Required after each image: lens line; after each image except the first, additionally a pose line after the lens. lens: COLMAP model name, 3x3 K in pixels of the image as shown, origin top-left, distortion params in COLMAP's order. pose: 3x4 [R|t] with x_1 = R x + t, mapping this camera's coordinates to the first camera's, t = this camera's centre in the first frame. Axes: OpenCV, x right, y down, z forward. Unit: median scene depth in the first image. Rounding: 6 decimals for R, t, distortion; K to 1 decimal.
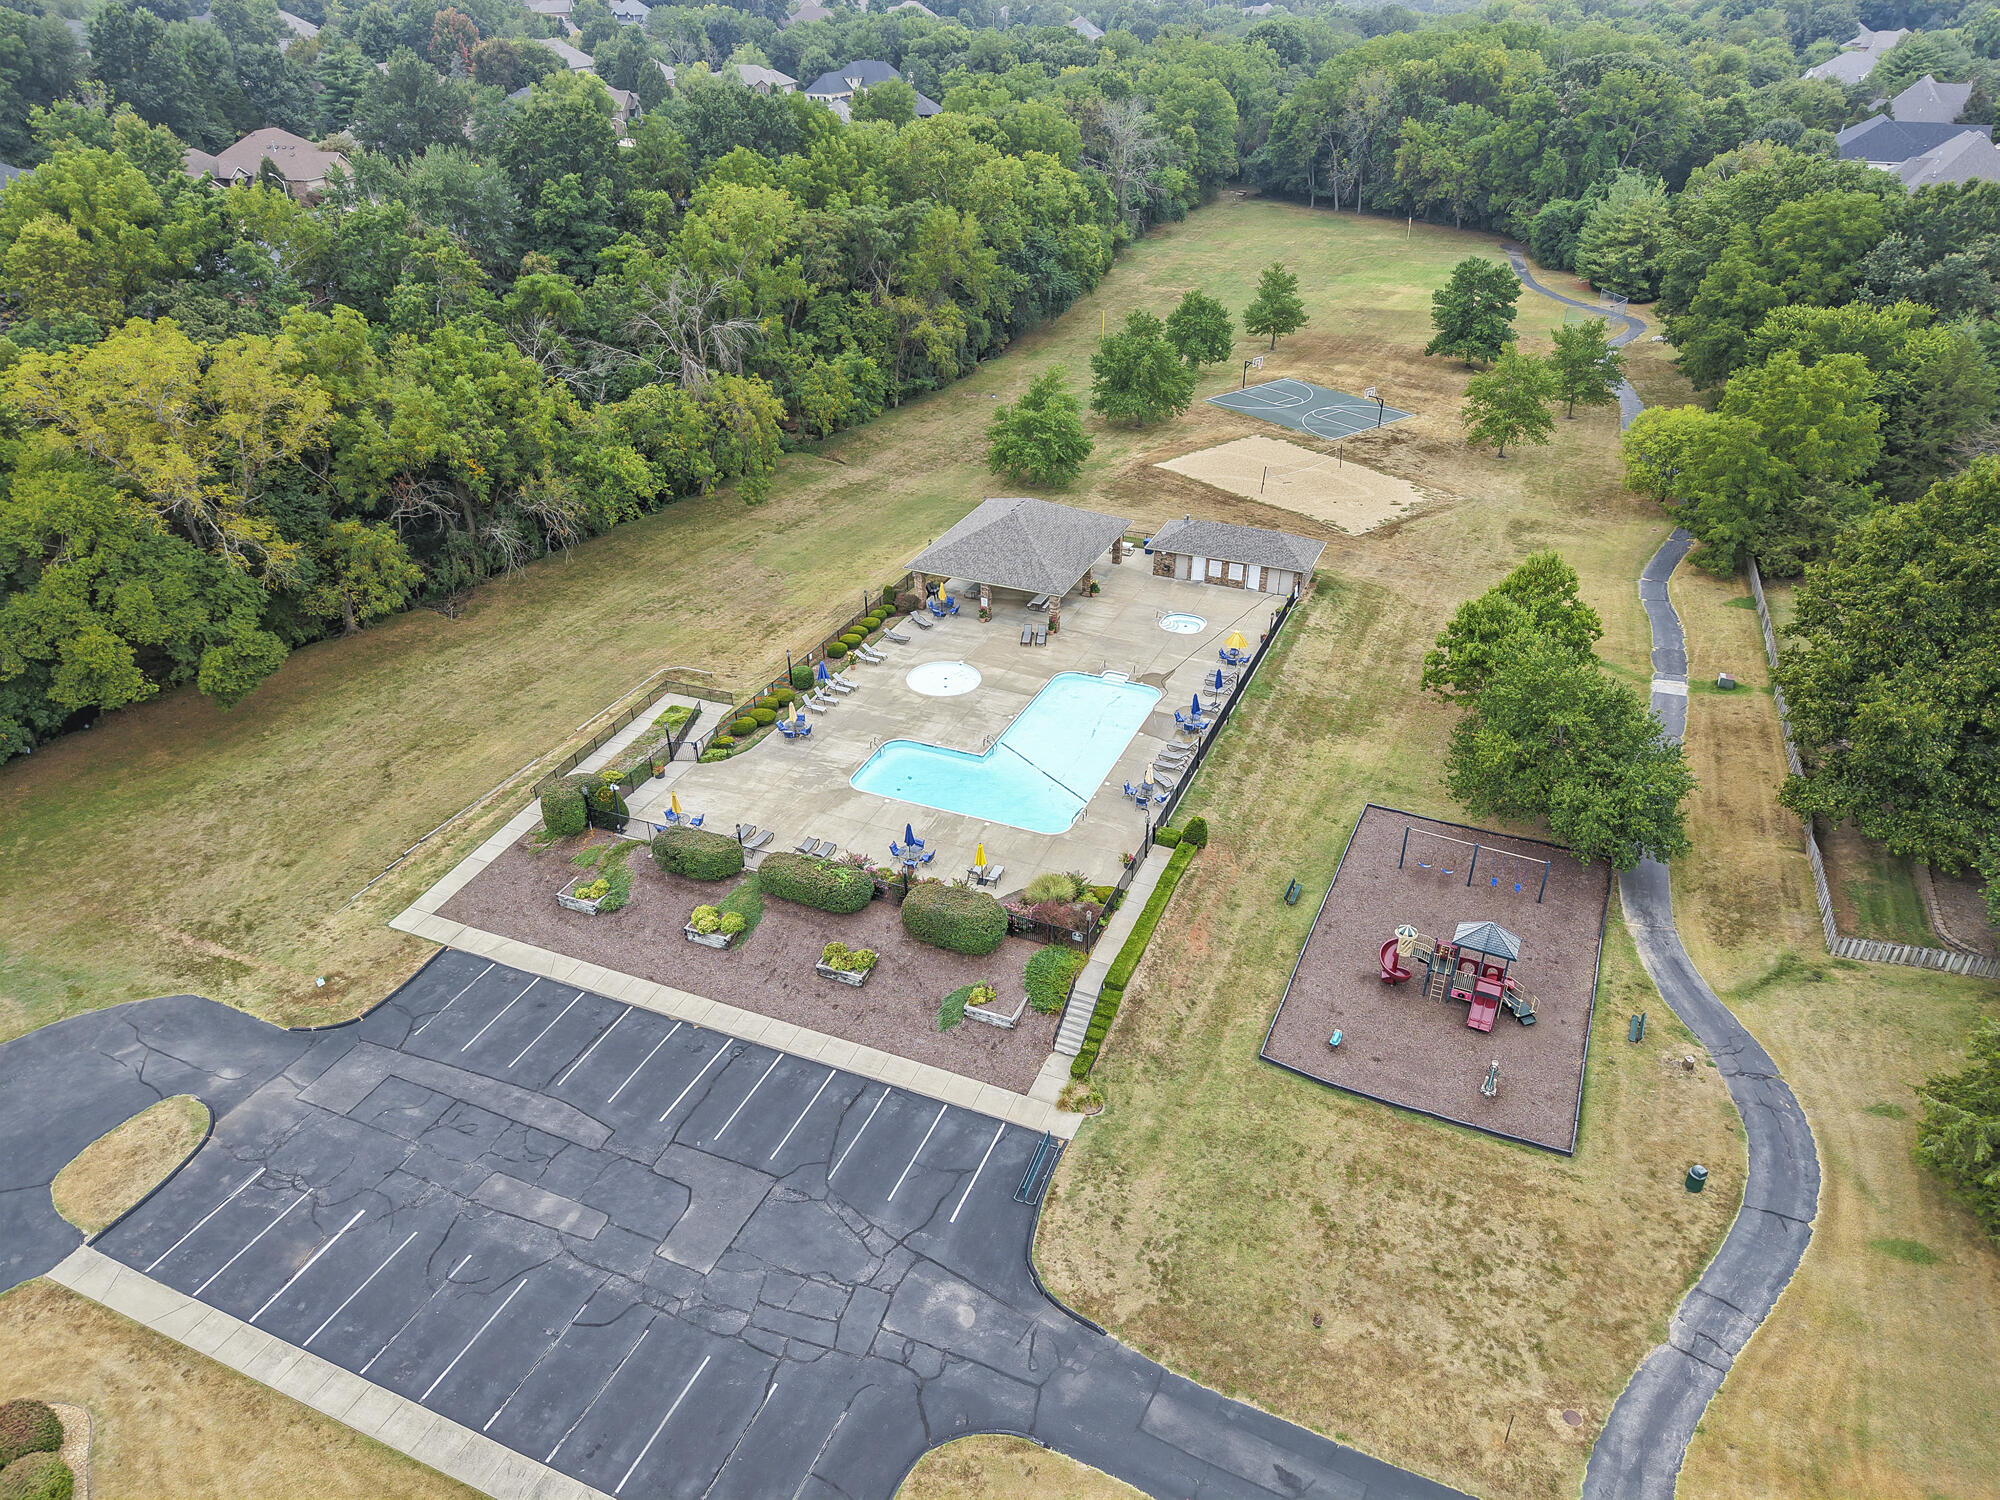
lens RADIAL K [[1371.4, 0, 997.2], [0, 1371.4, 749.5], [0, 0, 1]] dist [0.021544, -0.026935]
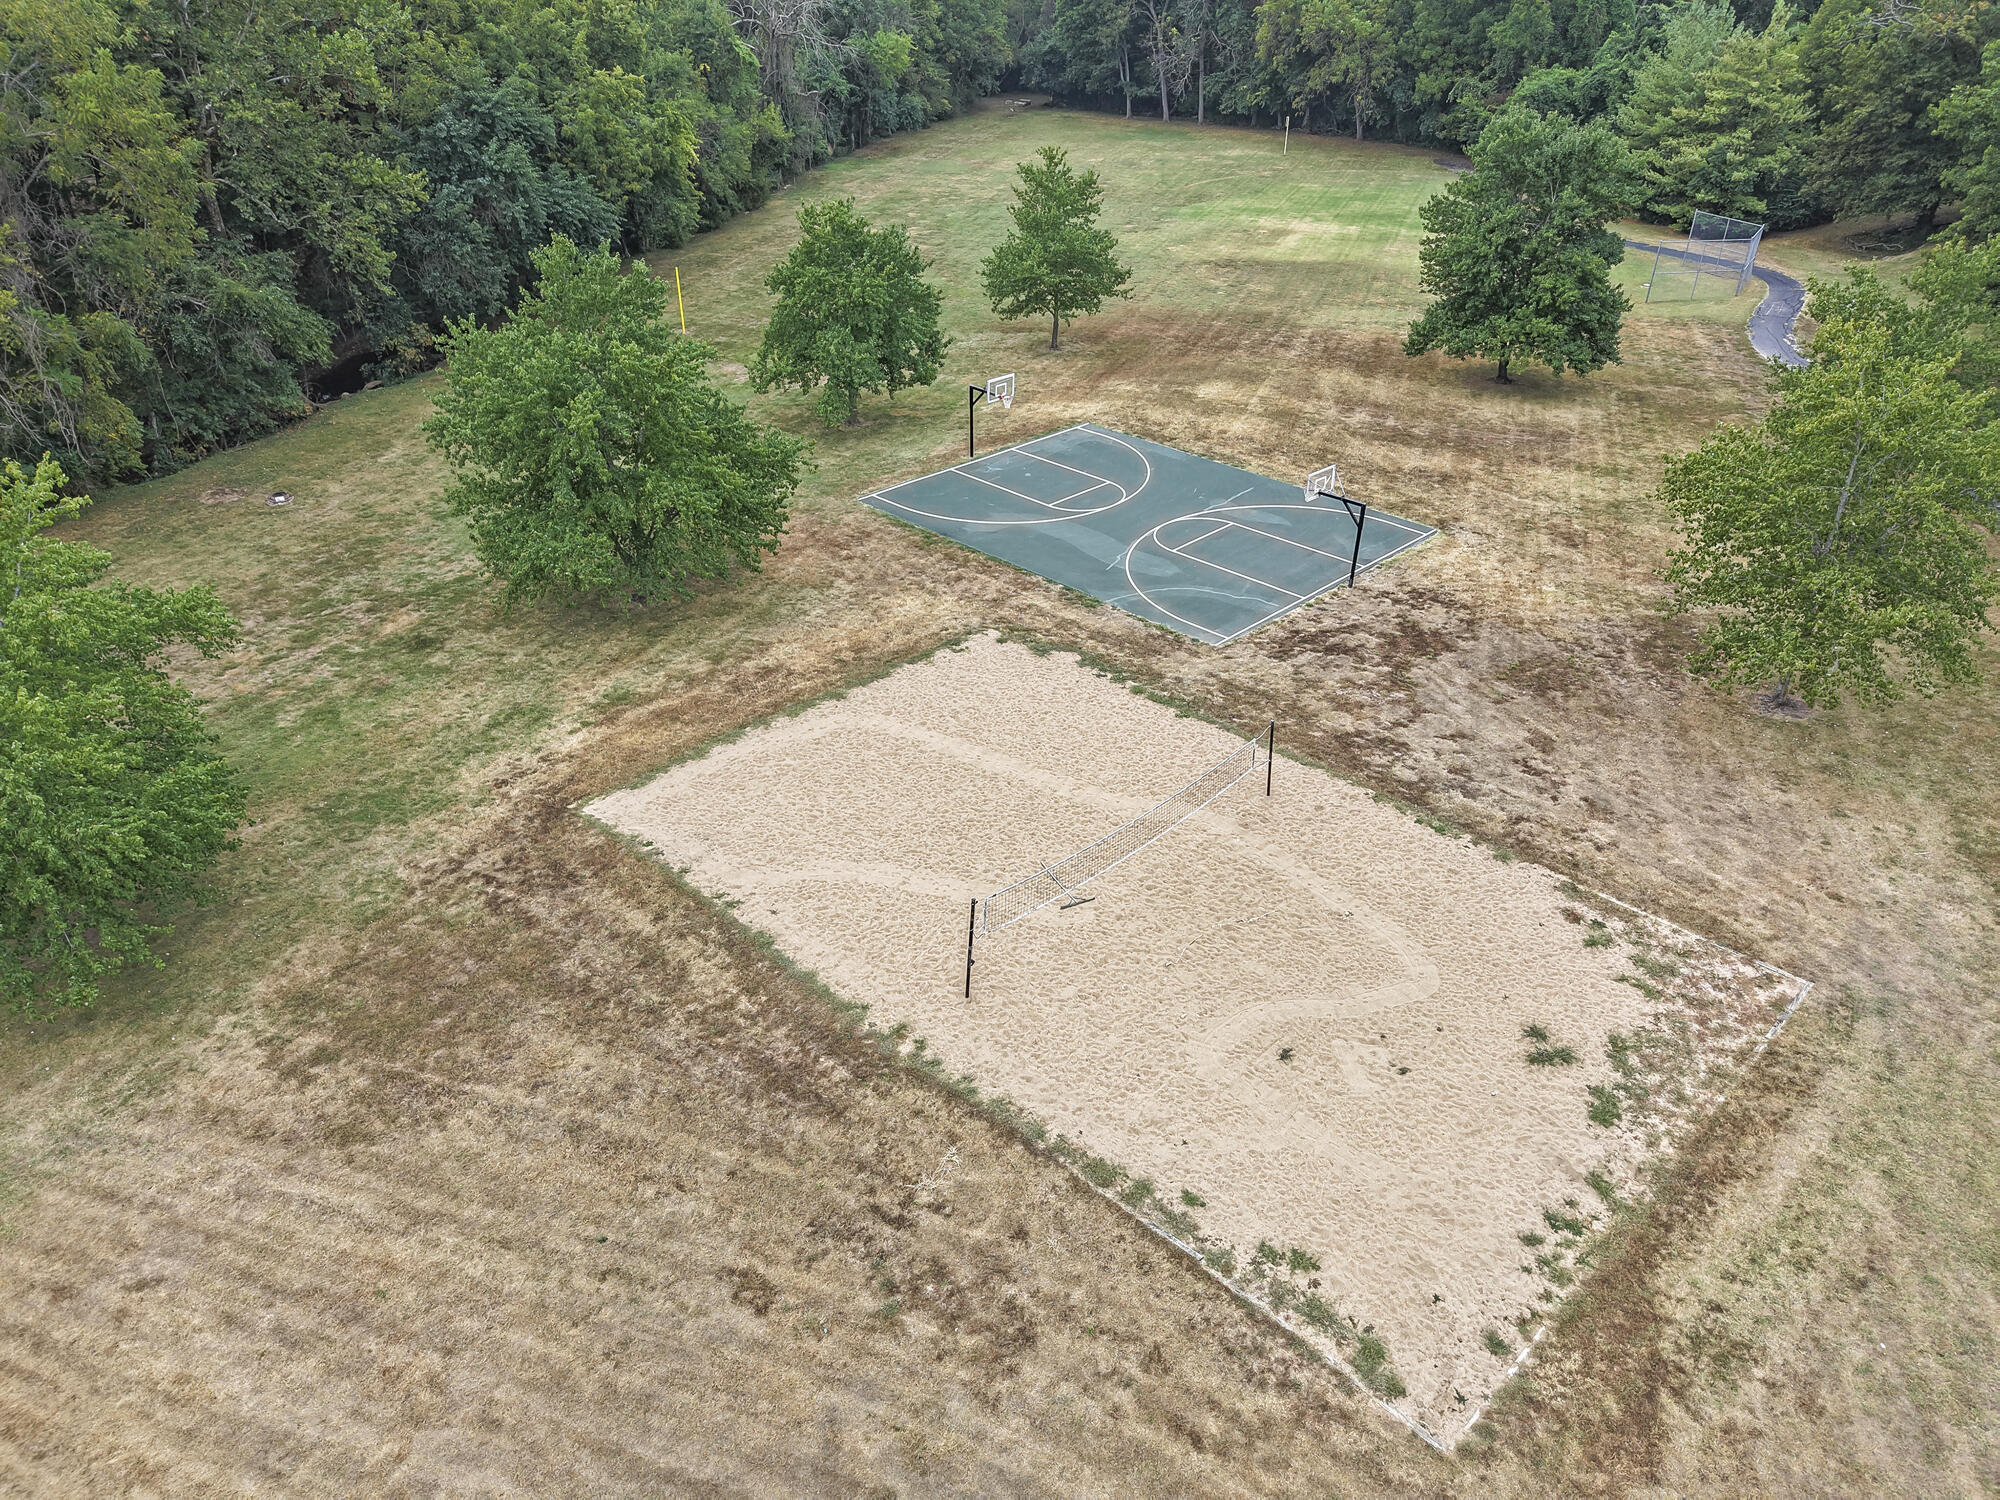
lens RADIAL K [[1371.4, 0, 1000.5], [0, 1371.4, 758.5], [0, 0, 1]] dist [0.021544, -0.026935]
pose [[0.992505, -0.056594, 0.108307, 0.214712], [0.054940, 0.998324, 0.018194, -0.282355], [-0.109155, -0.012107, 0.993951, 0.941422]]
